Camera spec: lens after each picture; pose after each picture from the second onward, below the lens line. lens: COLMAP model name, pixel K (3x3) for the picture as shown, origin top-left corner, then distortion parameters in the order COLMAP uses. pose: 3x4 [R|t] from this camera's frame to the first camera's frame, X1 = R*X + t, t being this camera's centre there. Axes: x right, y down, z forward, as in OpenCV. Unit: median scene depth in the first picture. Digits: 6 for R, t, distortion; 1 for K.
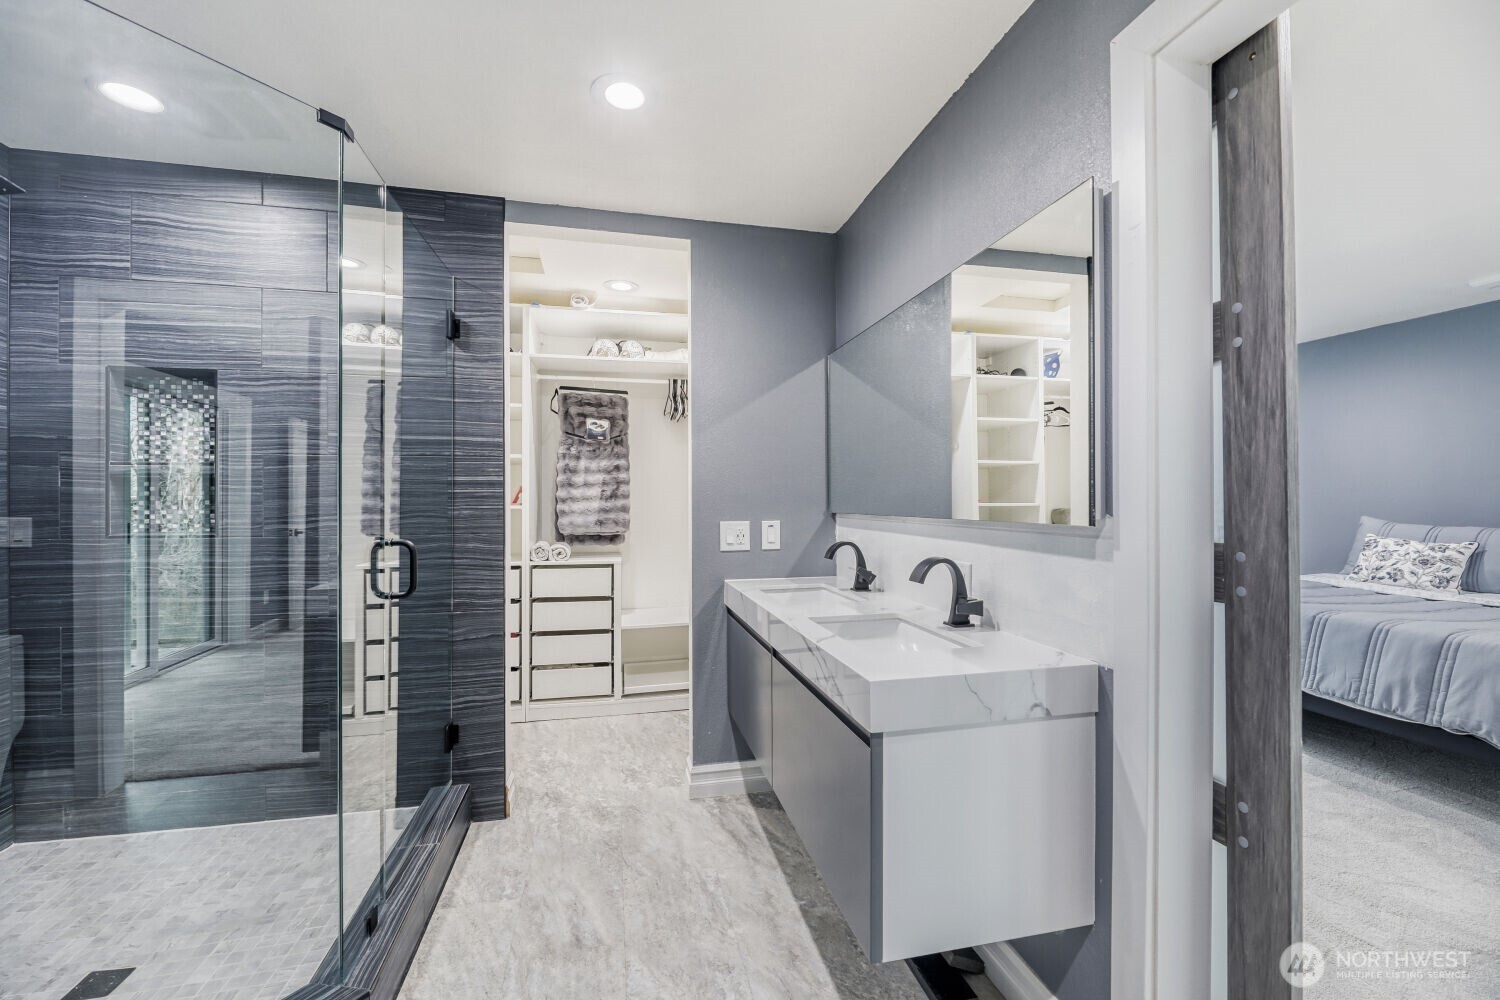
lens RADIAL K [[606.0, 0, 742.8], [0, 606.0, 502.2], [0, 0, 1]] dist [-0.009989, -0.000576]
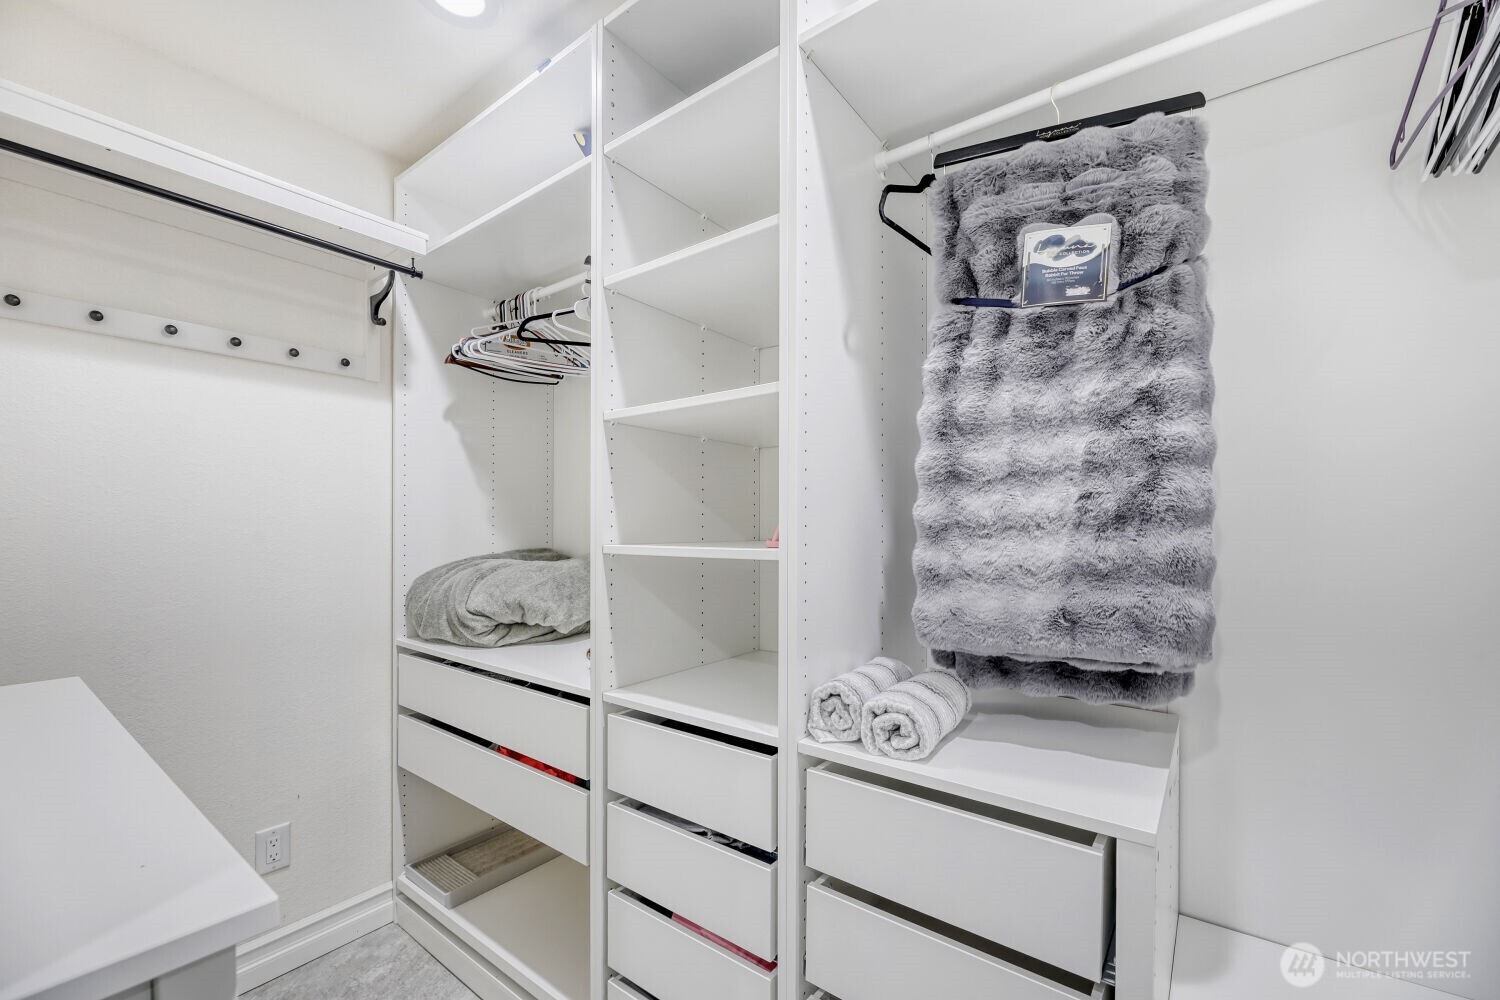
lens RADIAL K [[606.0, 0, 775.5], [0, 606.0, 526.7], [0, 0, 1]] dist [-0.009989, -0.000576]
pose [[0.671116, 0.003712, -0.741344, -0.134455], [-0.000408, 0.999989, 0.004638, -0.006857], [0.741353, -0.002810, 0.671110, 0.755810]]
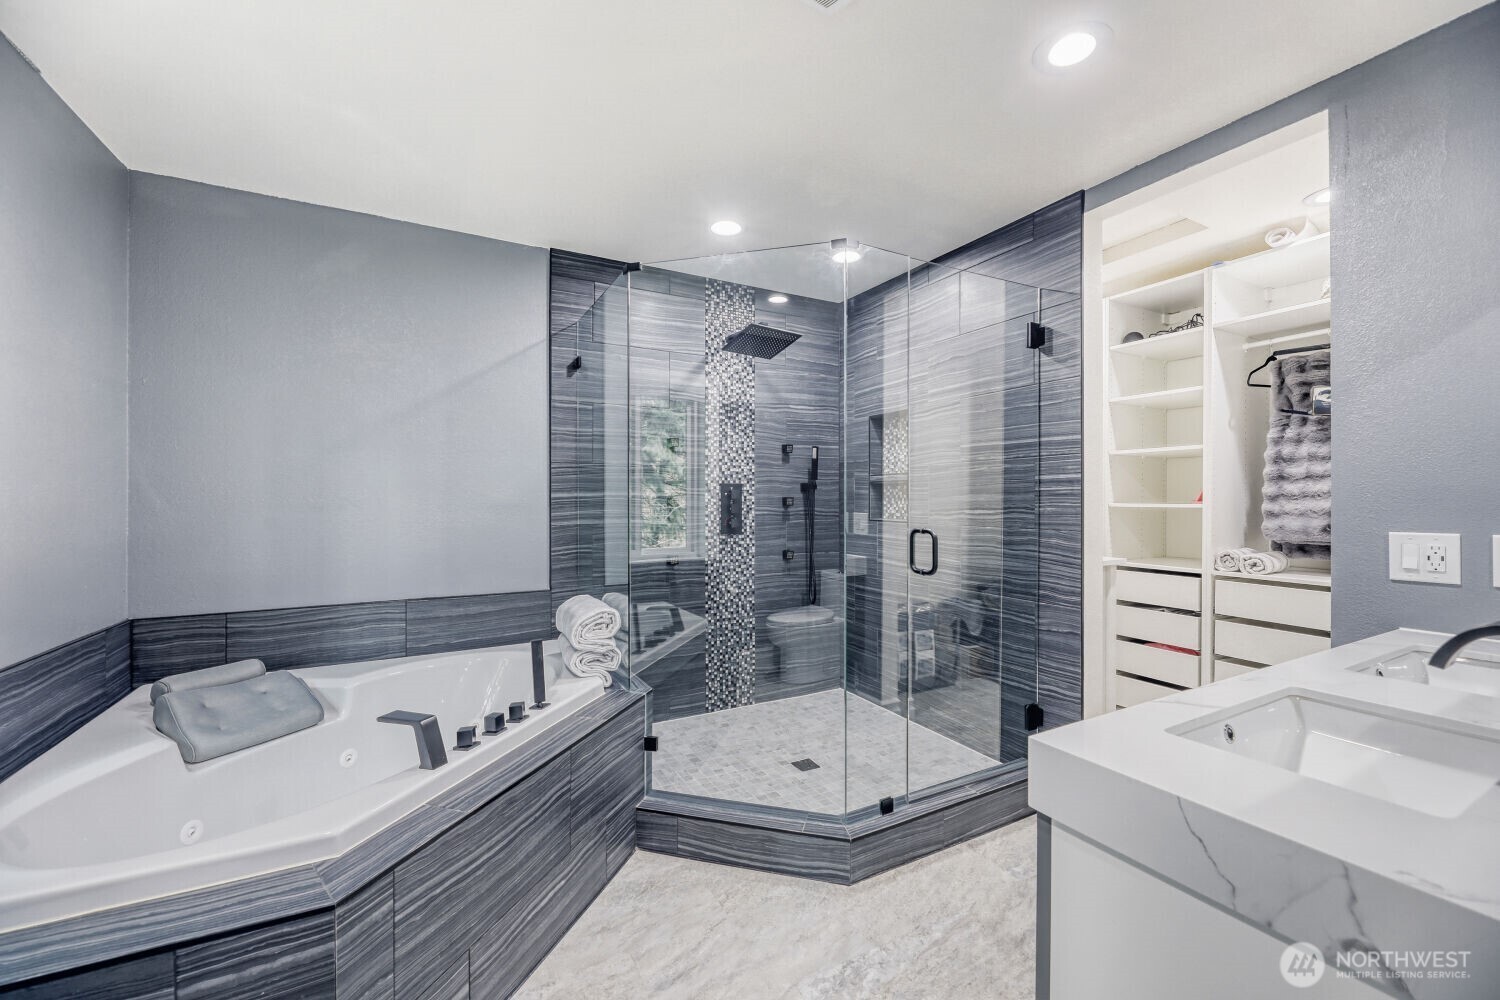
lens RADIAL K [[606.0, 0, 757.1], [0, 606.0, 501.8], [0, 0, 1]] dist [-0.009989, -0.000576]
pose [[0.267287, 0.005102, -0.963603, 0.275526], [-0.002716, 0.999986, 0.004541, 0.000269], [0.963613, 0.001404, 0.267297, 0.153731]]
